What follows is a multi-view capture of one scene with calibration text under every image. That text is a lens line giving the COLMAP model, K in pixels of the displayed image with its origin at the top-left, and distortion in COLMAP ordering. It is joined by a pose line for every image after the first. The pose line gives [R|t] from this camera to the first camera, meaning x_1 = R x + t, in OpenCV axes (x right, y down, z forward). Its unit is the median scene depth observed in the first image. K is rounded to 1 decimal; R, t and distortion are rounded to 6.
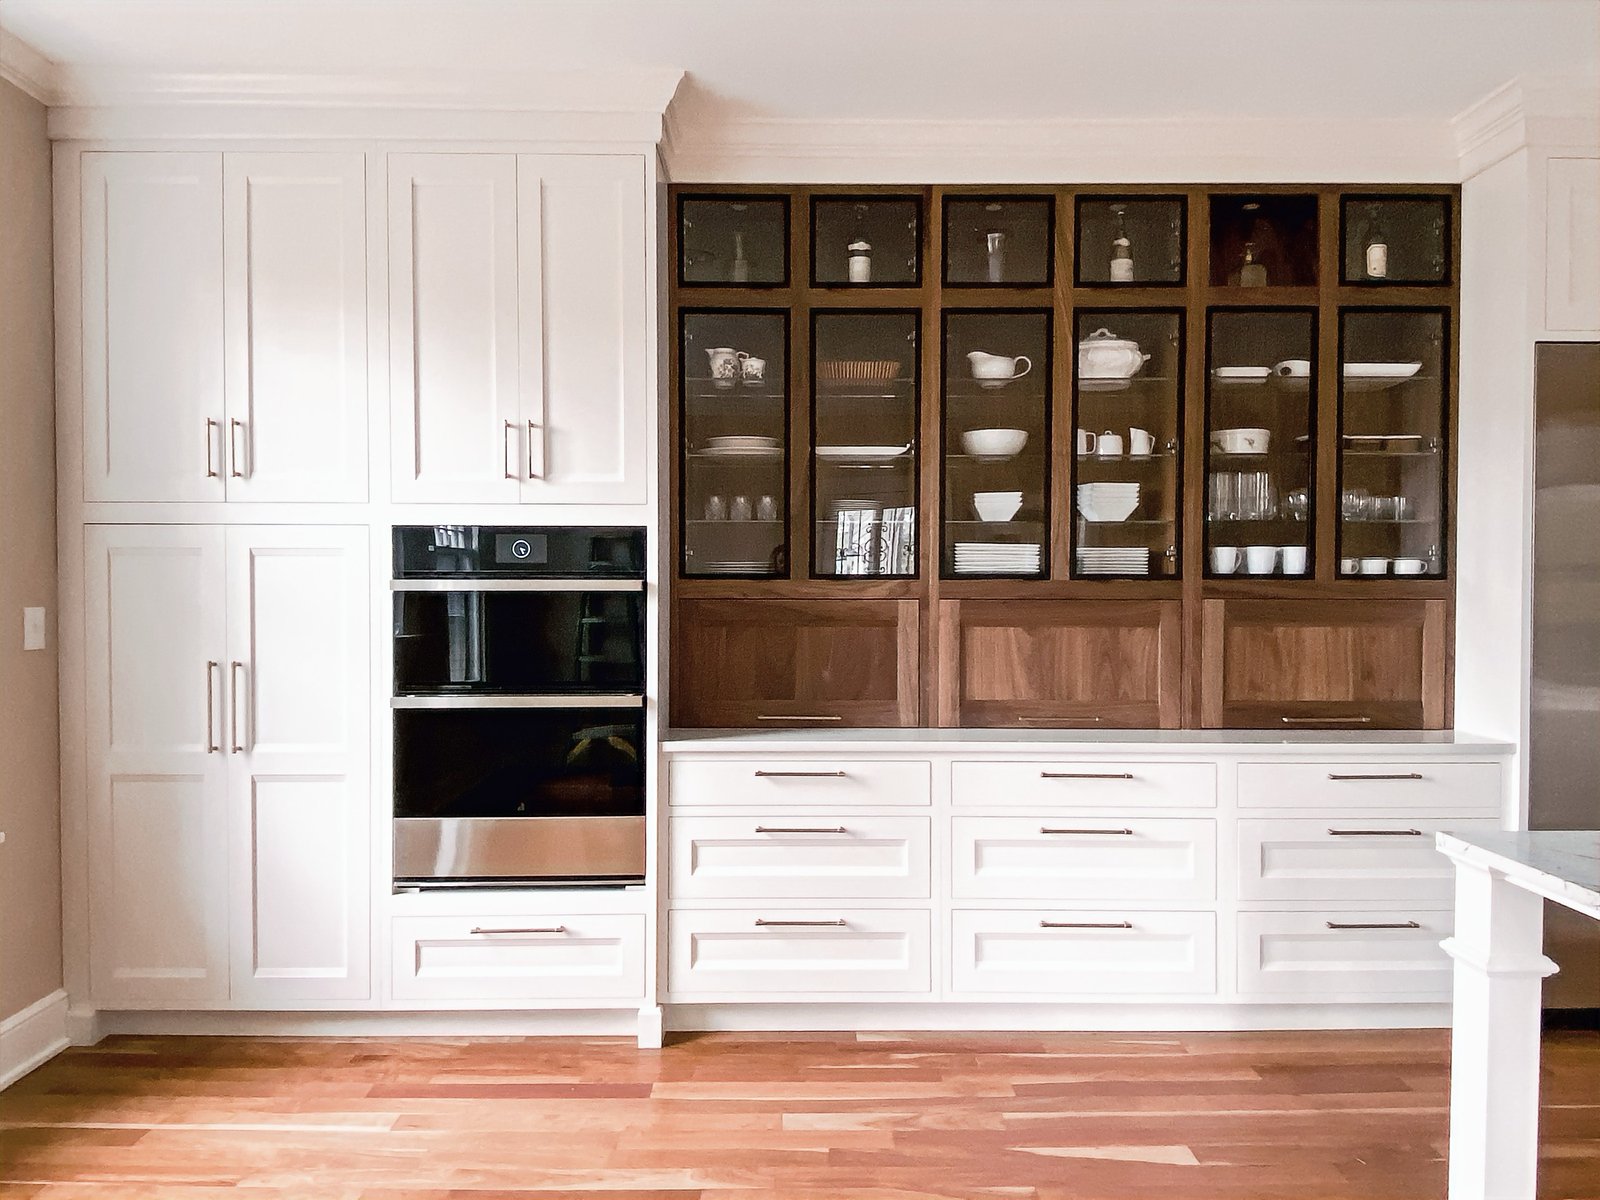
lens RADIAL K [[1030.5, 0, 786.2], [0, 1030.5, 602.3], [0, 0, 1]] dist [0.057048, -0.066316]
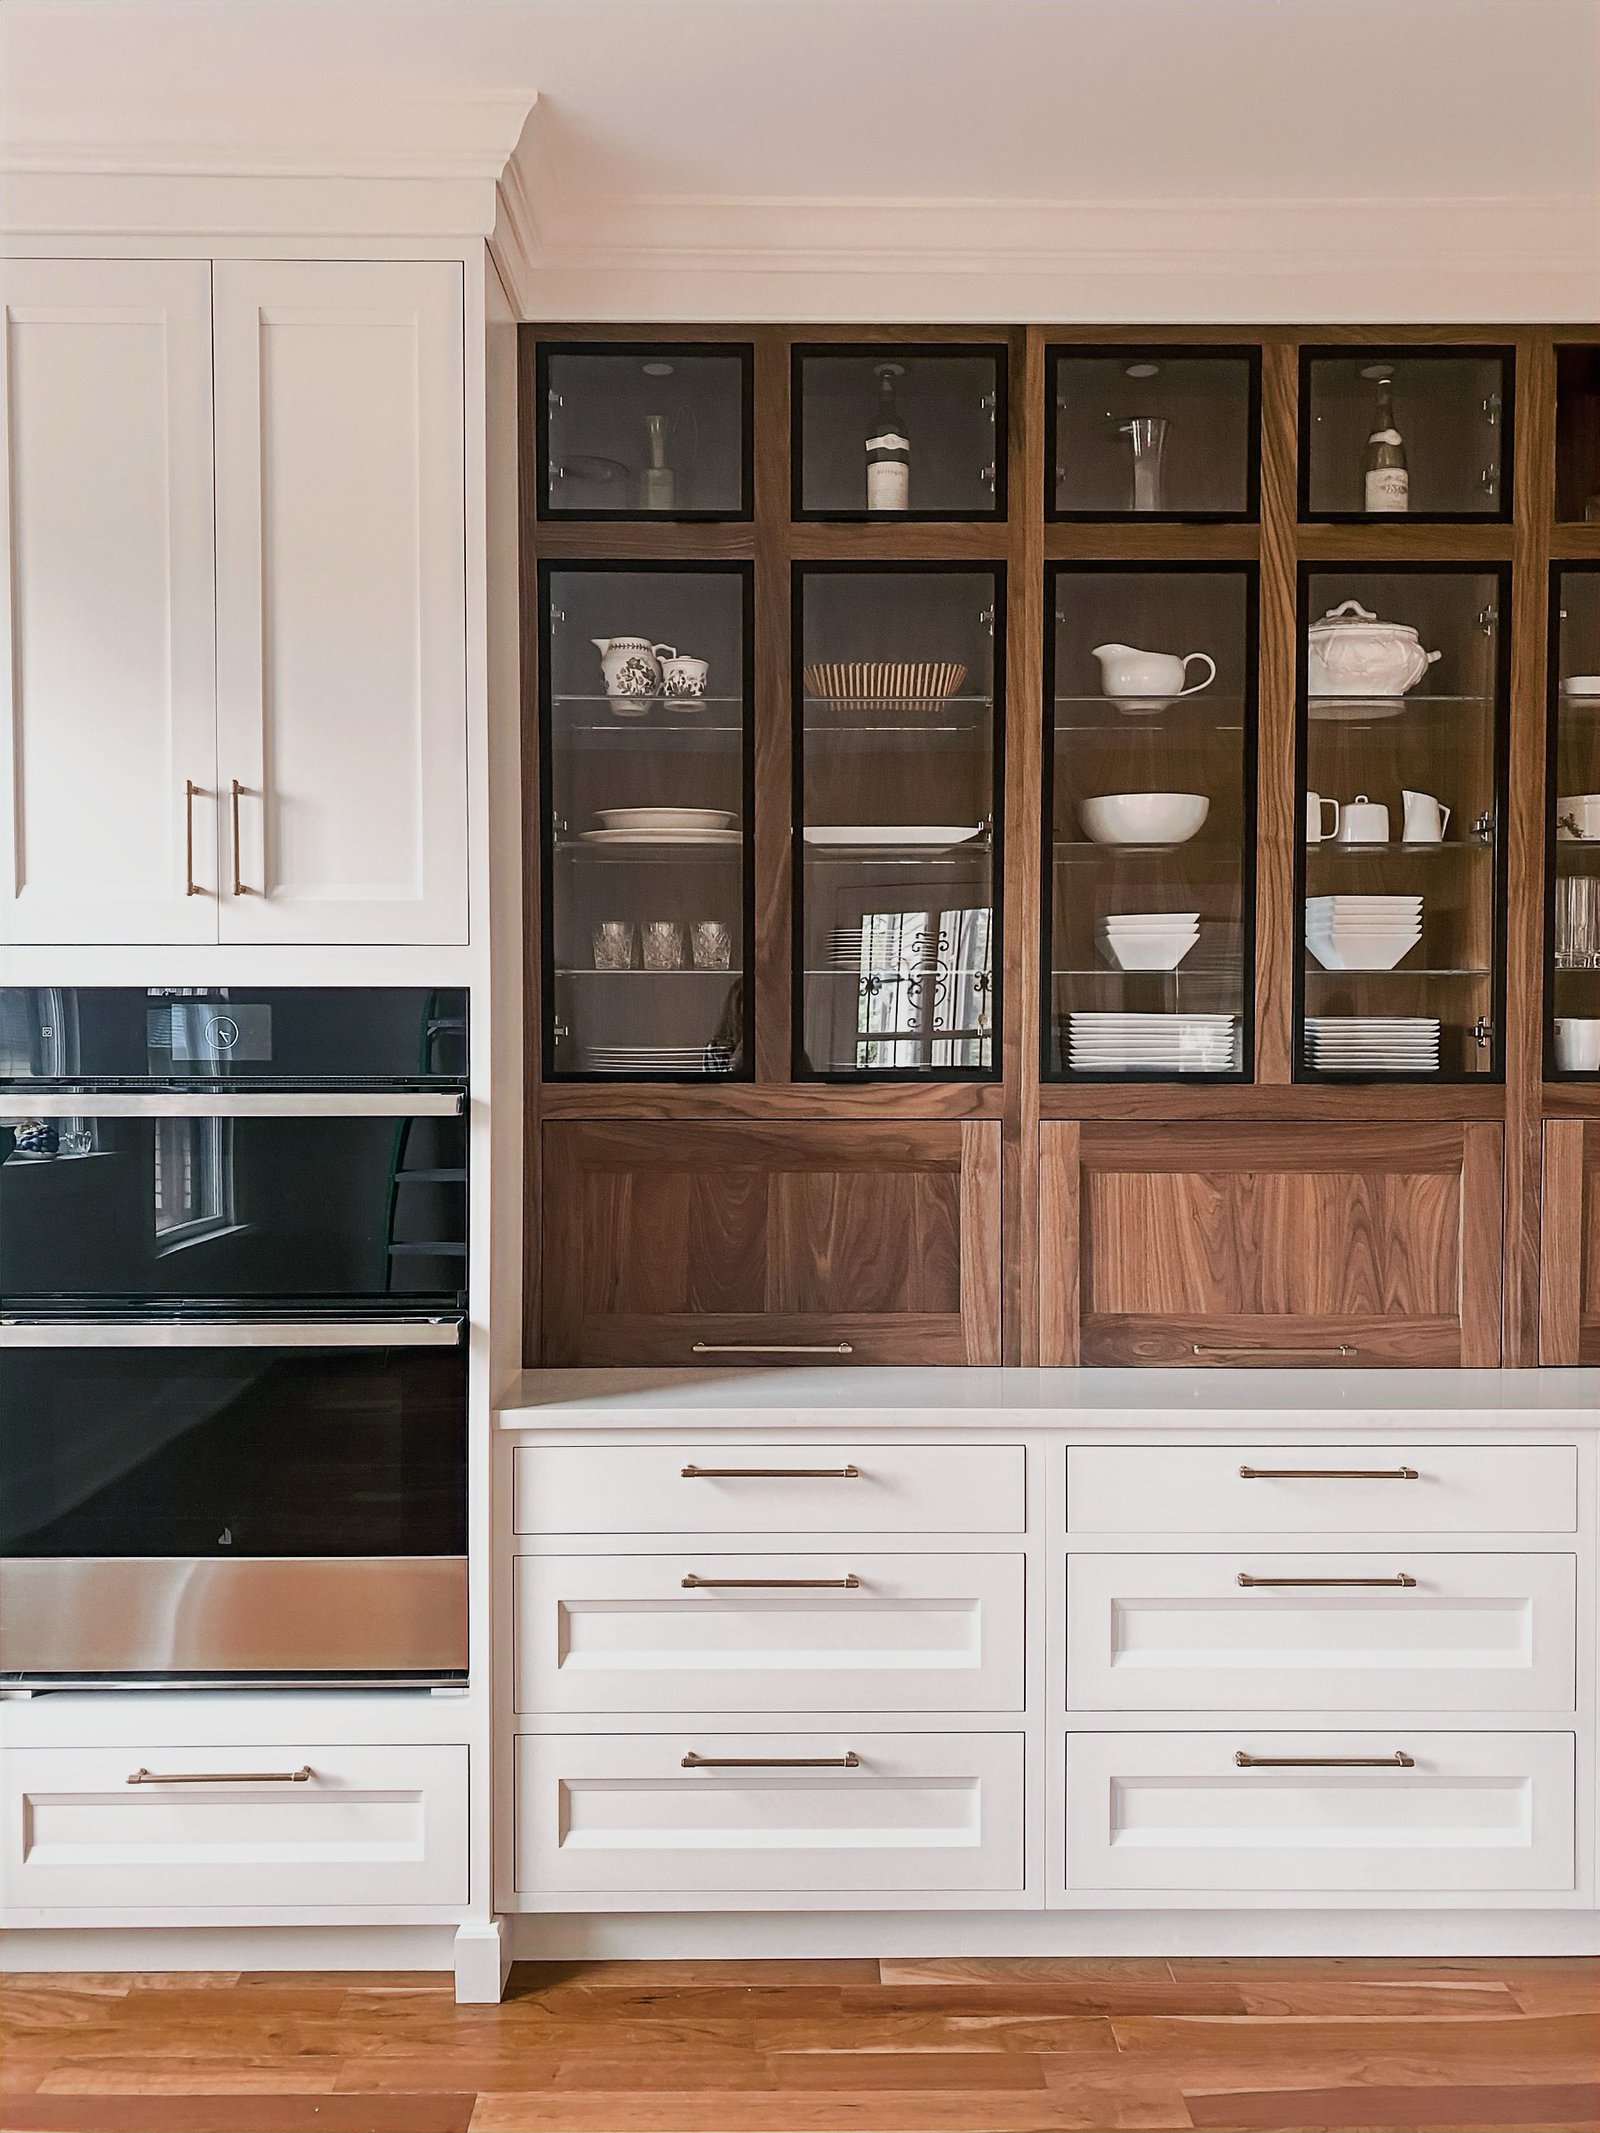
lens RADIAL K [[1646.4, 0, 783.8], [0, 1646.4, 1061.8], [0, 0, 1]] dist [0.007433, -0.004407]
pose [[0.999999, -0.001062, 0.000706, 0.018248], [0.001055, 0.999958, 0.009157, -0.040632], [-0.000715, -0.009156, 0.999958, 0.171406]]
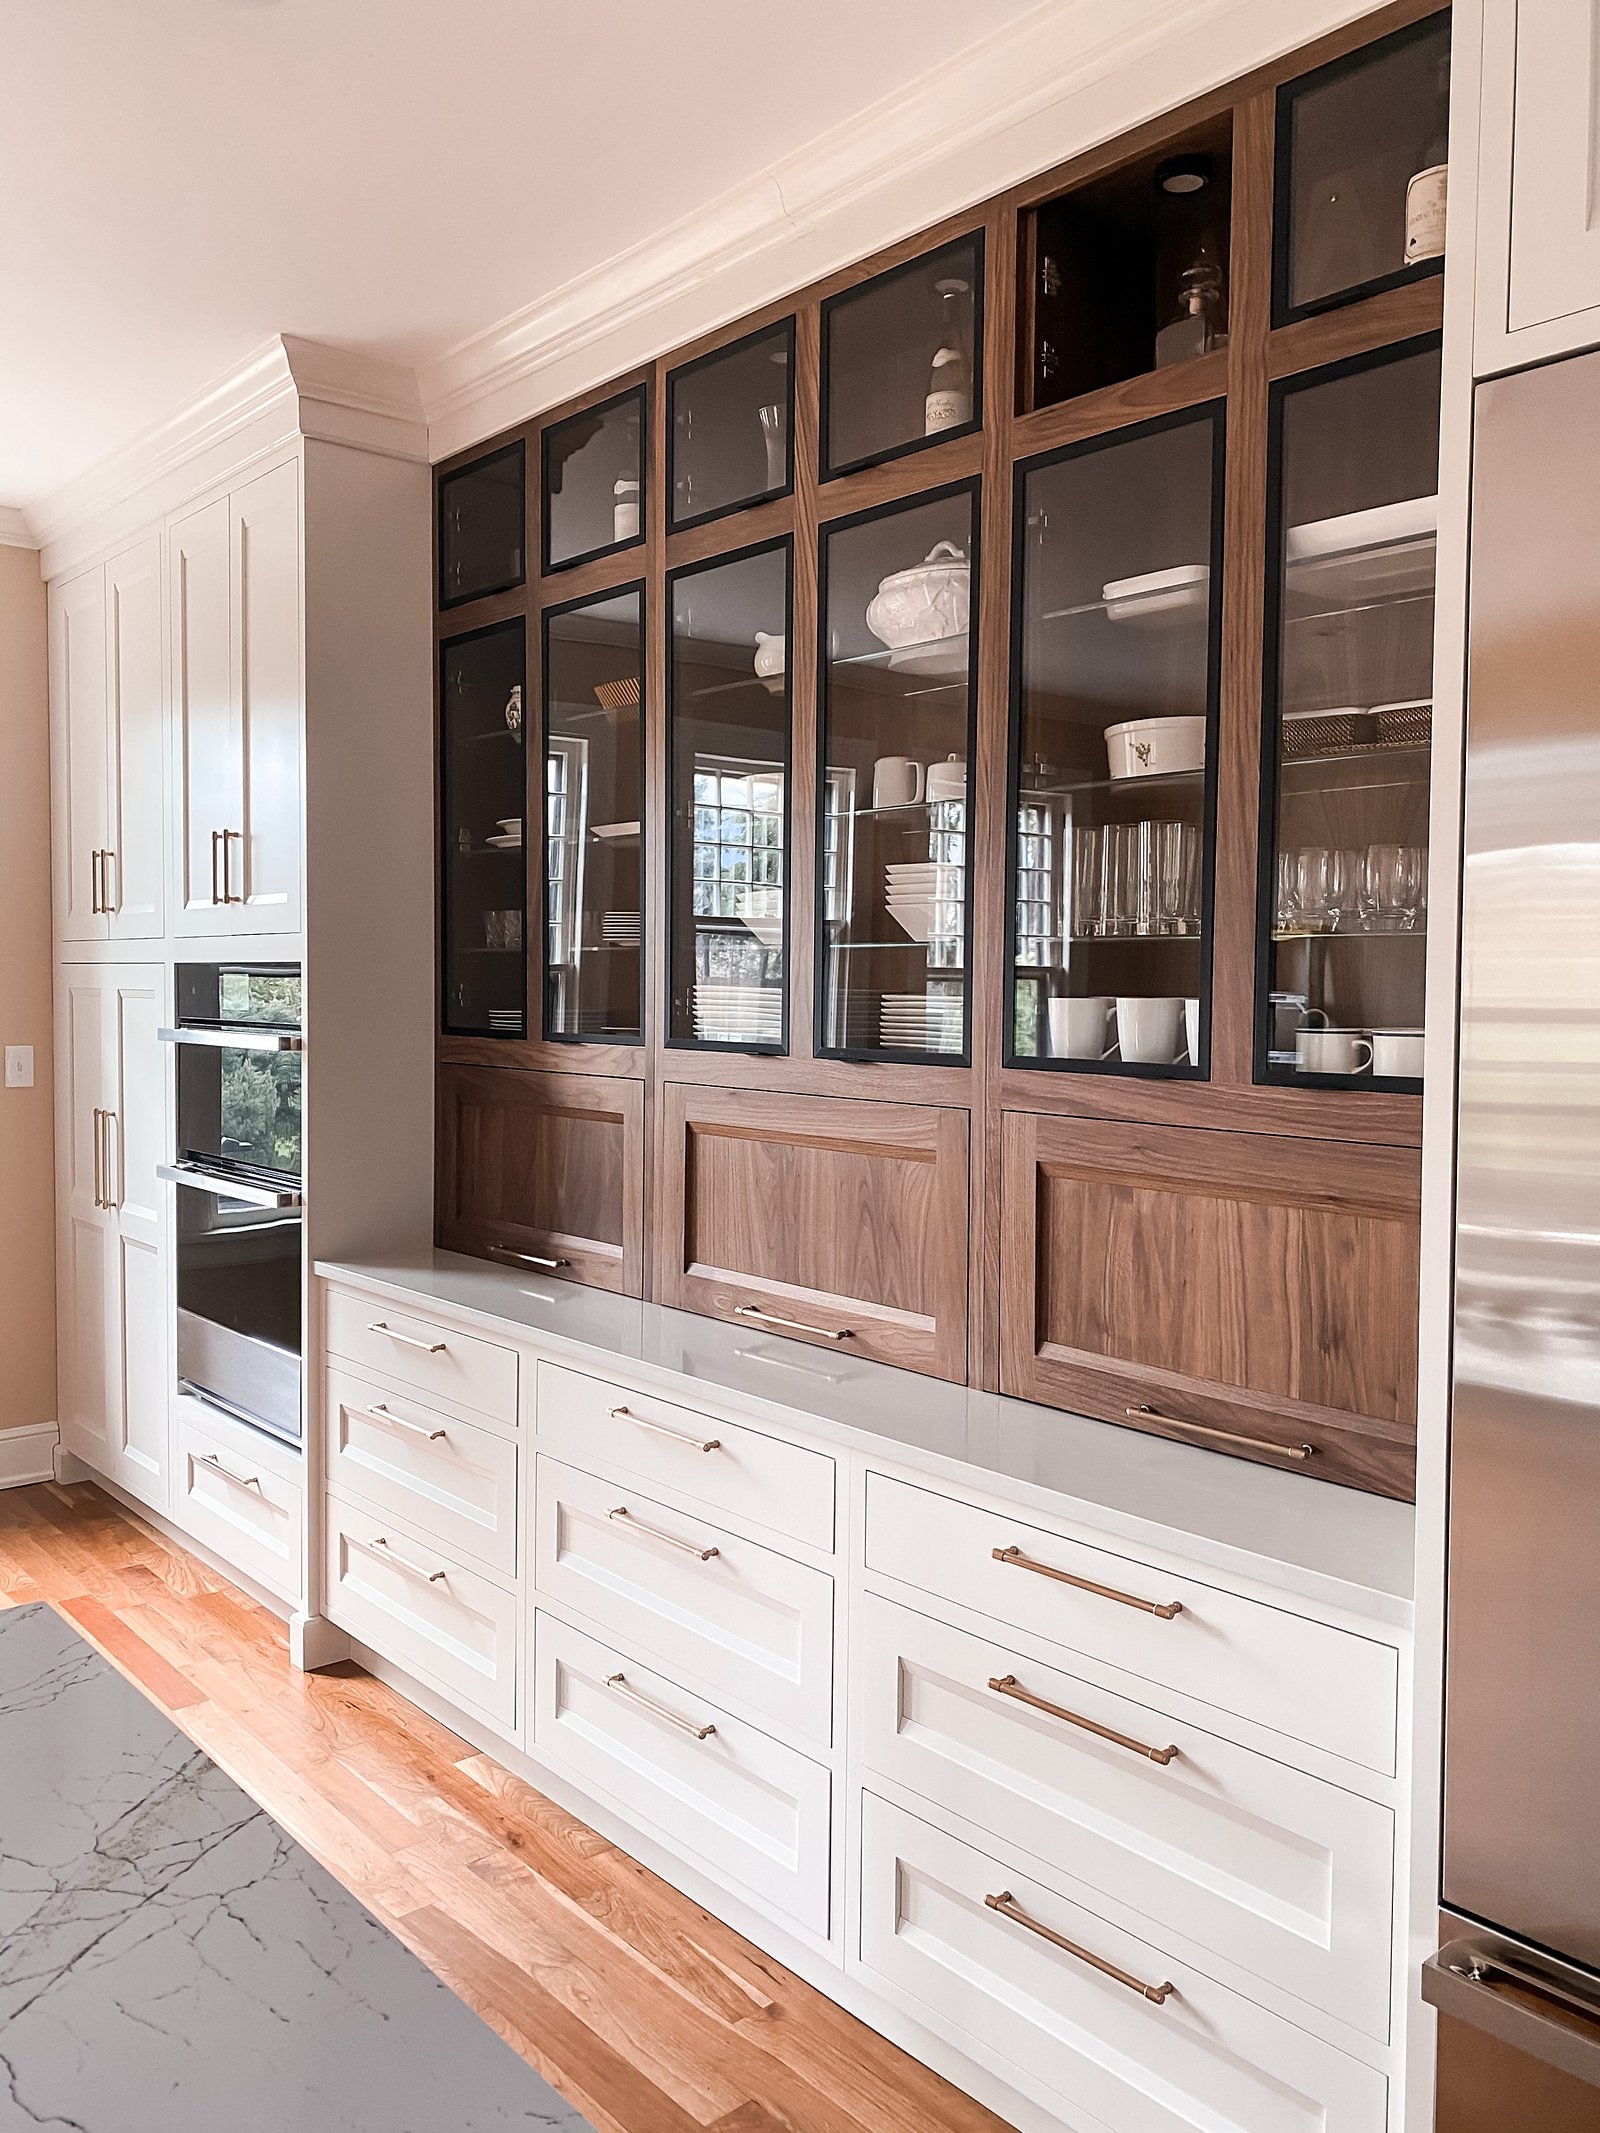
lens RADIAL K [[1646.4, 0, 783.8], [0, 1646.4, 1061.8], [0, 0, 1]] dist [0.007433, -0.004407]
pose [[0.643819, 0.041909, -0.764029, 0.893114], [-0.025759, 0.999120, 0.033098, -0.046662], [0.764744, -0.001628, 0.644332, 0.465749]]
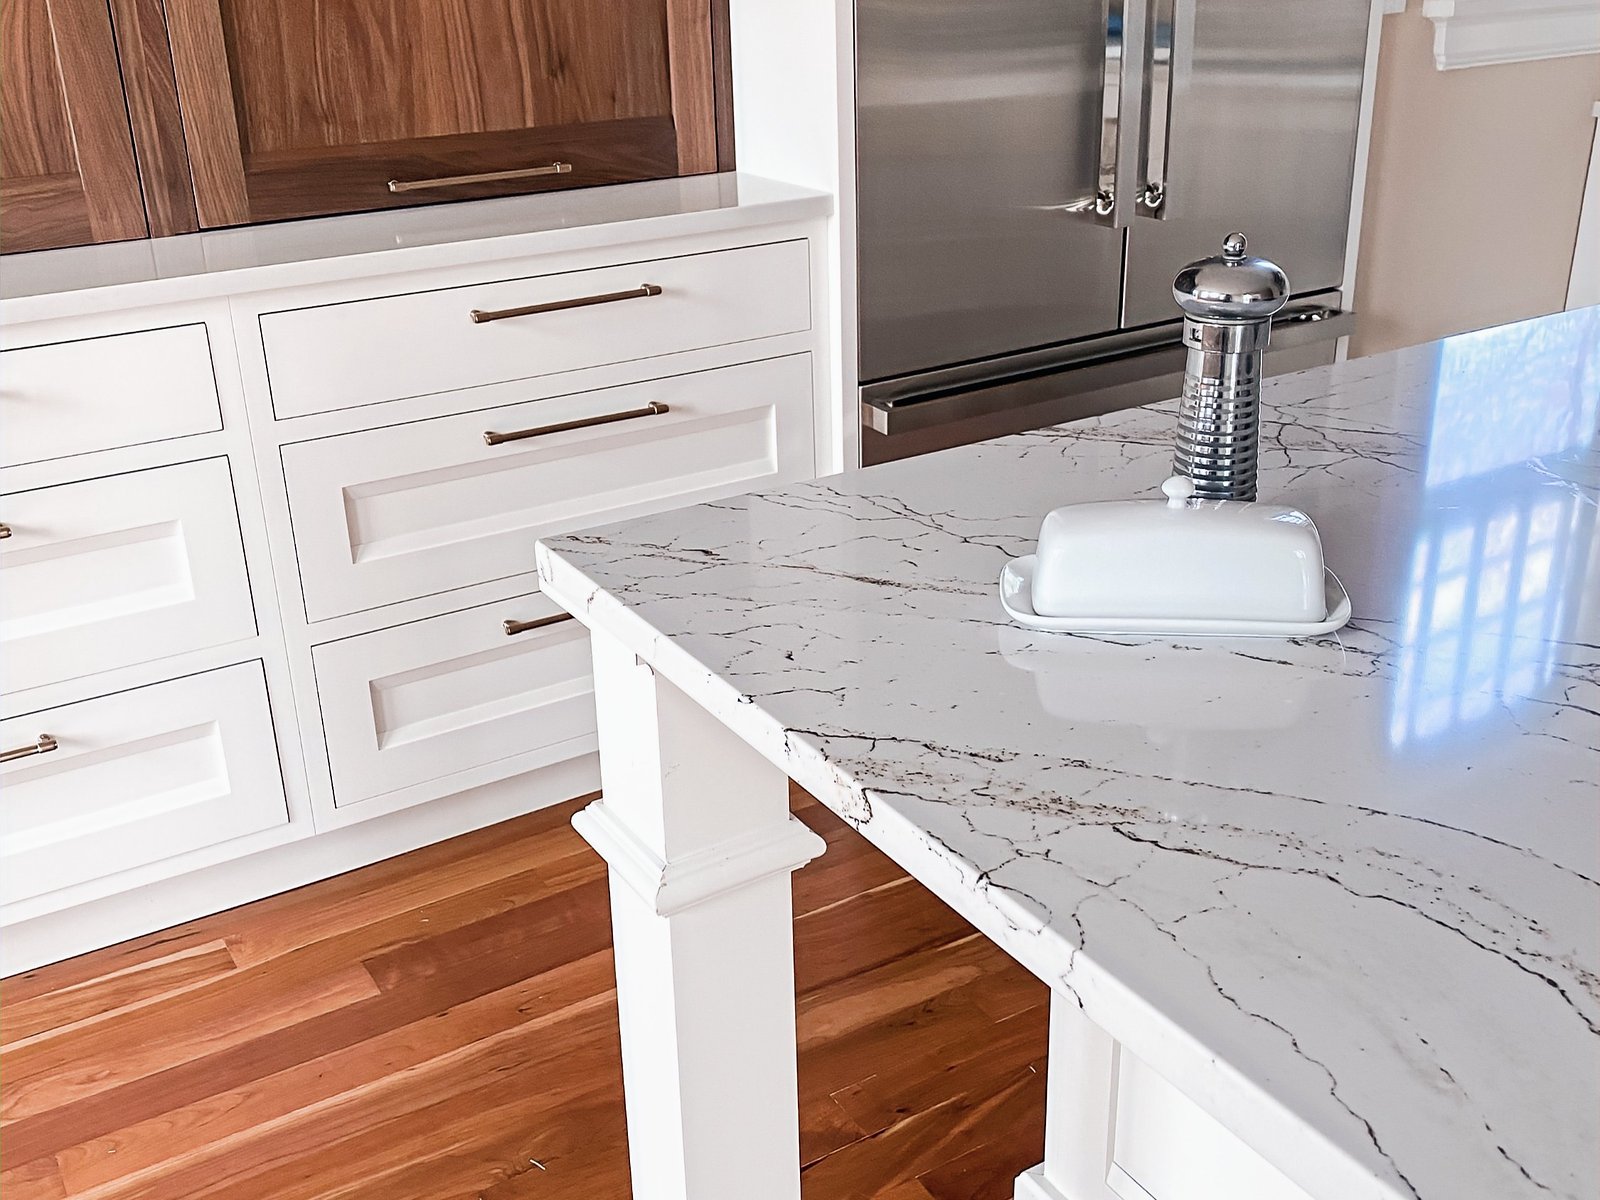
lens RADIAL K [[1638.6, 0, 800.0], [0, 1638.6, 600.0], [0, 0, 1]] dist [0.017882, -0.032557]
pose [[0.861086, -0.221163, 0.457840, 0.276270], [0.039963, 0.927098, 0.372682, 0.024622], [-0.506886, -0.302614, 0.807150, 0.313957]]
